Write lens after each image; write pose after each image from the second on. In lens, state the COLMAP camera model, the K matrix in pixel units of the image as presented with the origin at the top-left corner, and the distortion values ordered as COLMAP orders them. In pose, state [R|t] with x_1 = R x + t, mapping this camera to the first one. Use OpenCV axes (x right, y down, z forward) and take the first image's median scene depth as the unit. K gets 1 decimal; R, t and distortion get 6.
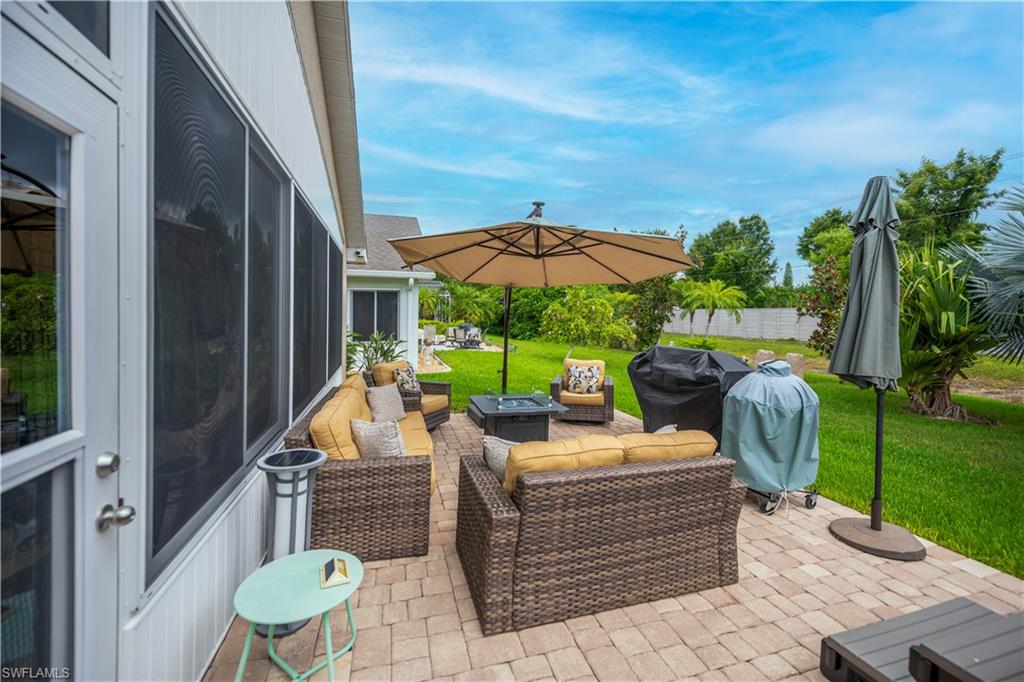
lens RADIAL K [[432.0, 0, 513.1], [0, 432.0, 309.1], [0, 0, 1]] dist [-0.001932, -0.000270]
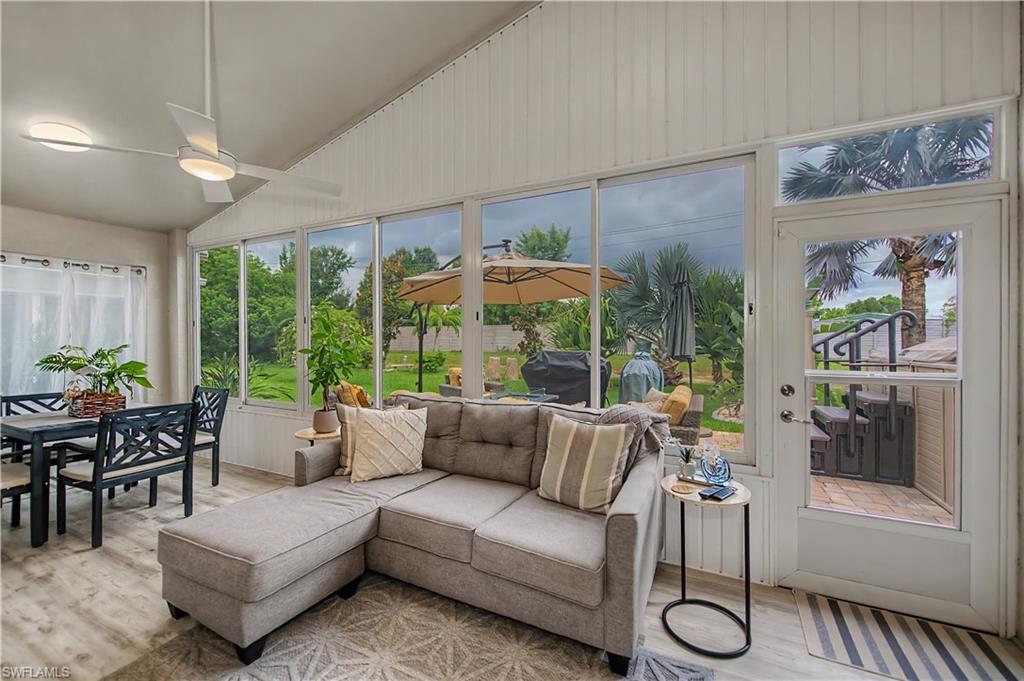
lens RADIAL K [[425.4, 0, 510.5], [0, 425.4, 330.8], [0, 0, 1]] dist [0.000635, -0.000023]
pose [[0.695854, -0.010416, 0.718108, -0.231244], [0.004757, 0.999940, 0.009894, 0.001639], [-0.718168, -0.003469, 0.695862, 0.036072]]
